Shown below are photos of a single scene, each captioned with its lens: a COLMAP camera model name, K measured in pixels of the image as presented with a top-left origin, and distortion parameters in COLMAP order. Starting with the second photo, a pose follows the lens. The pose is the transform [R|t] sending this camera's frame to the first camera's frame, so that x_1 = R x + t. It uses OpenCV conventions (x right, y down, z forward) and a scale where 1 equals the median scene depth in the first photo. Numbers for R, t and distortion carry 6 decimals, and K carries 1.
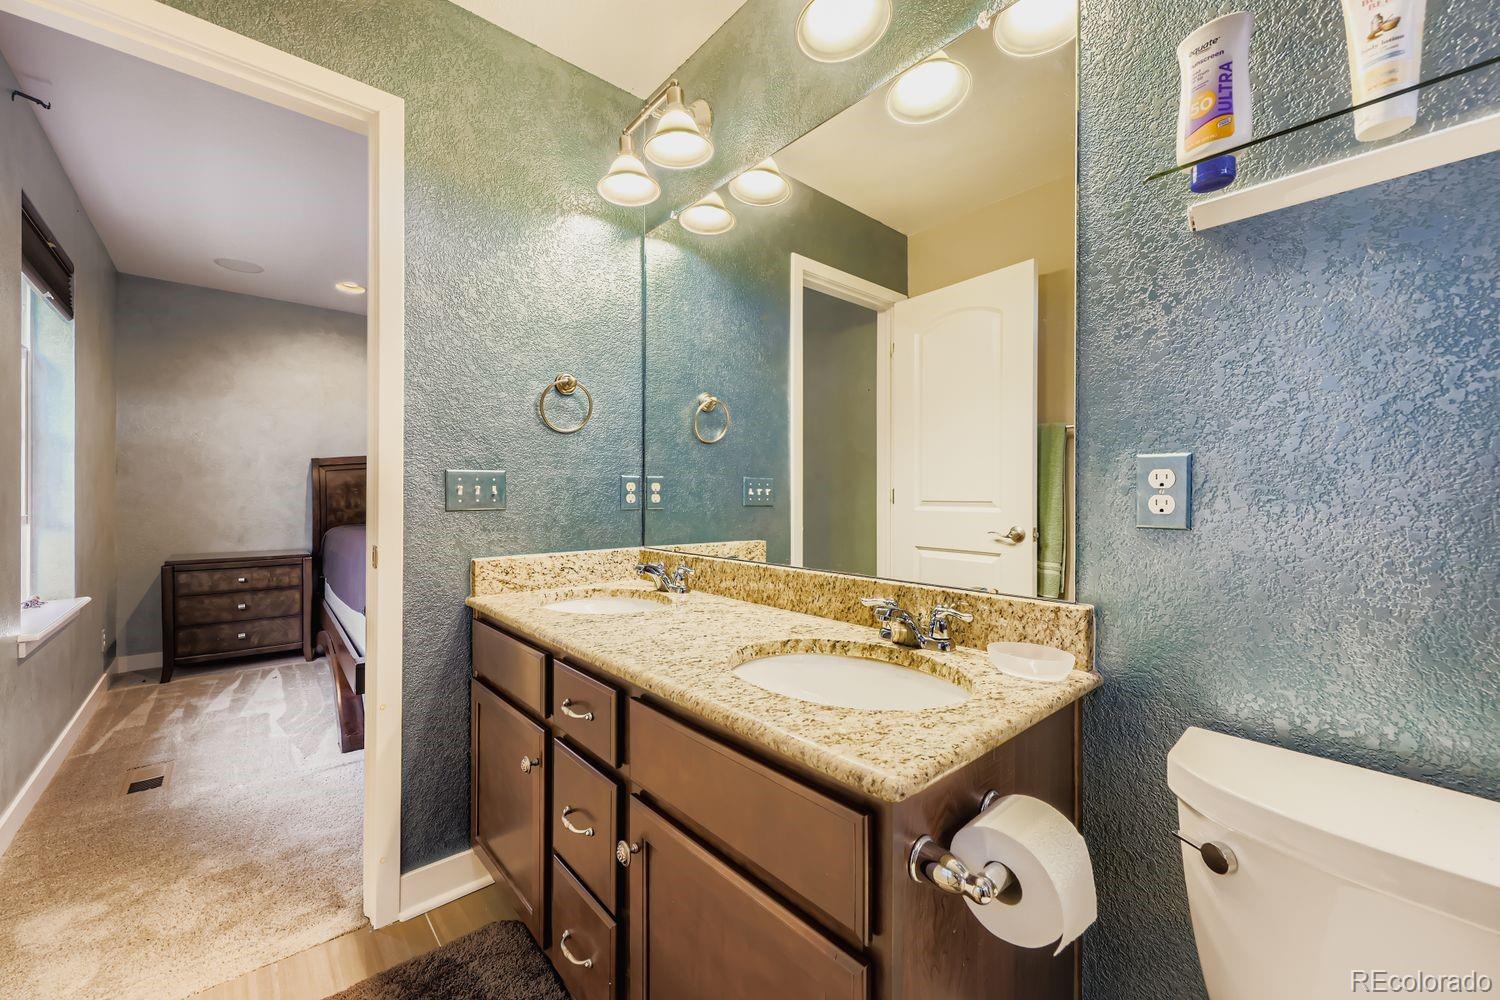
lens RADIAL K [[592.0, 0, 745.5], [0, 592.0, 495.3], [0, 0, 1]] dist [-0.000732, -0.000105]
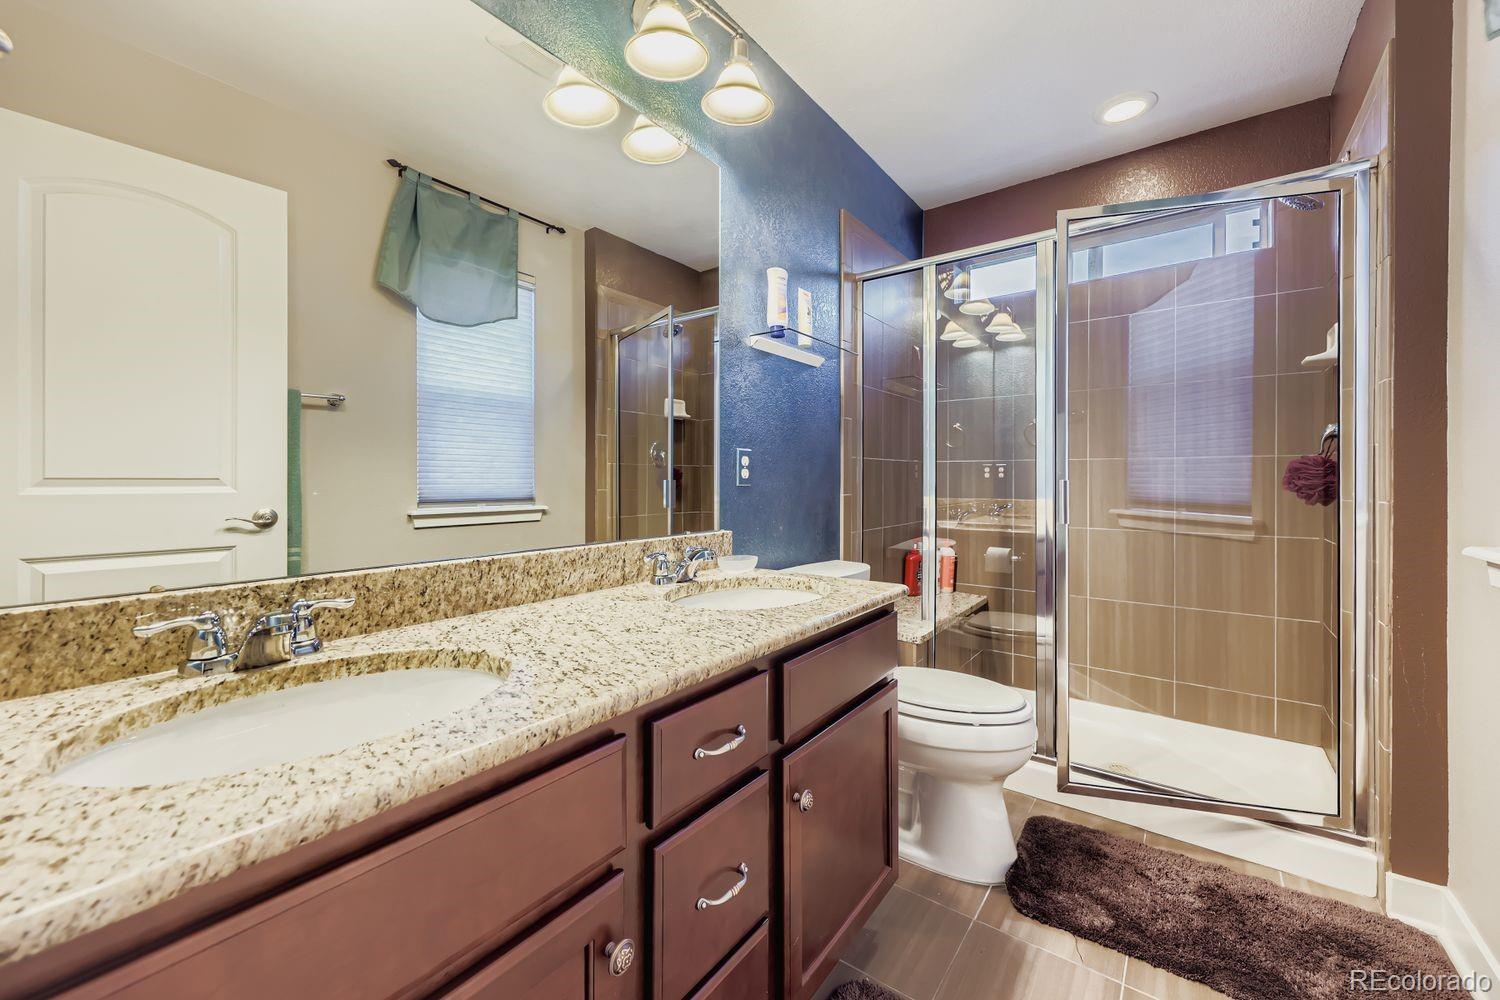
lens RADIAL K [[592.0, 0, 745.1], [0, 592.0, 488.6], [0, 0, 1]] dist [-0.000732, -0.000105]
pose [[-0.215245, -0.013367, 0.976469, -0.807998], [0.000828, 0.999903, 0.013871, 0.023347], [-0.976560, 0.003794, -0.215213, 0.895740]]
